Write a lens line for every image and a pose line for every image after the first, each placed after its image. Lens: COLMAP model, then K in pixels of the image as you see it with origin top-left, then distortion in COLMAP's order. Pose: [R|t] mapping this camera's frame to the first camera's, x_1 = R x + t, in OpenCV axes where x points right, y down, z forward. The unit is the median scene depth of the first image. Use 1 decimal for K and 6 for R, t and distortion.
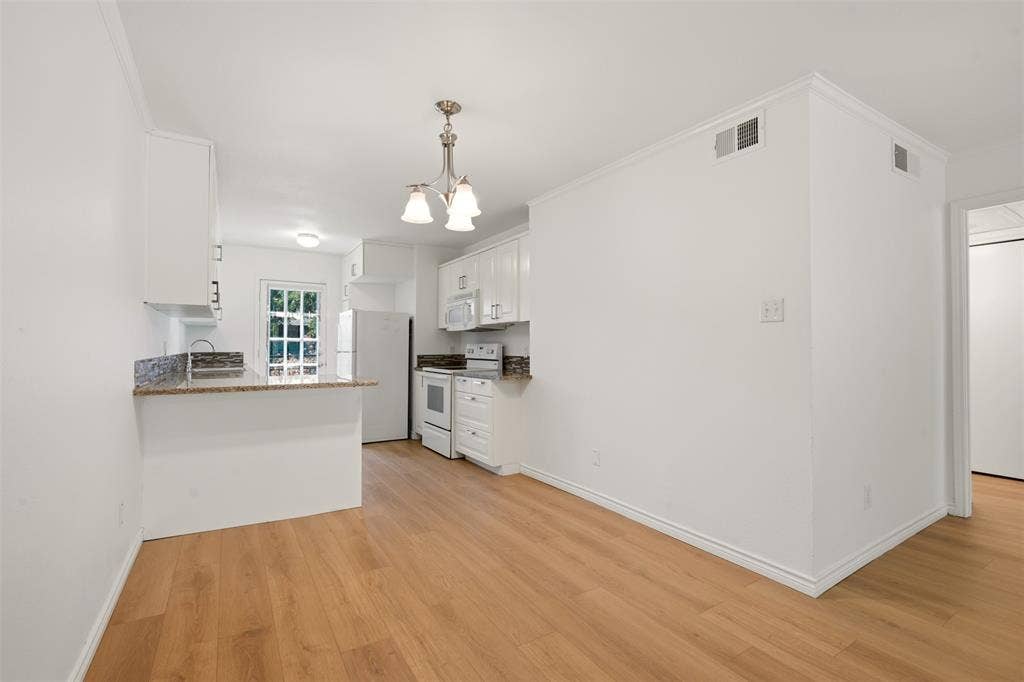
lens RADIAL K [[448.8, 0, 509.7], [0, 448.8, 338.6], [0, 0, 1]] dist [-0.016326, 0.003146]
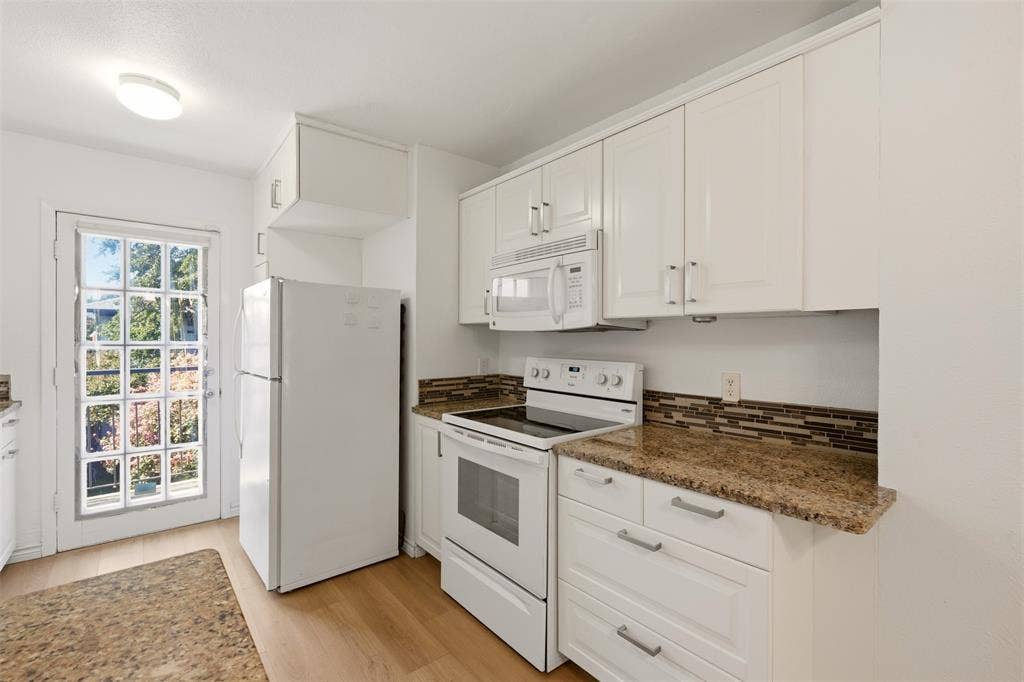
lens RADIAL K [[448.8, 0, 511.9], [0, 448.8, 340.8], [0, 0, 1]] dist [-0.016326, 0.003146]
pose [[0.991326, 0.002782, 0.131398, -0.179805], [-0.006023, 0.999687, 0.024276, -0.017303], [-0.131289, -0.024857, 0.991032, 0.546955]]
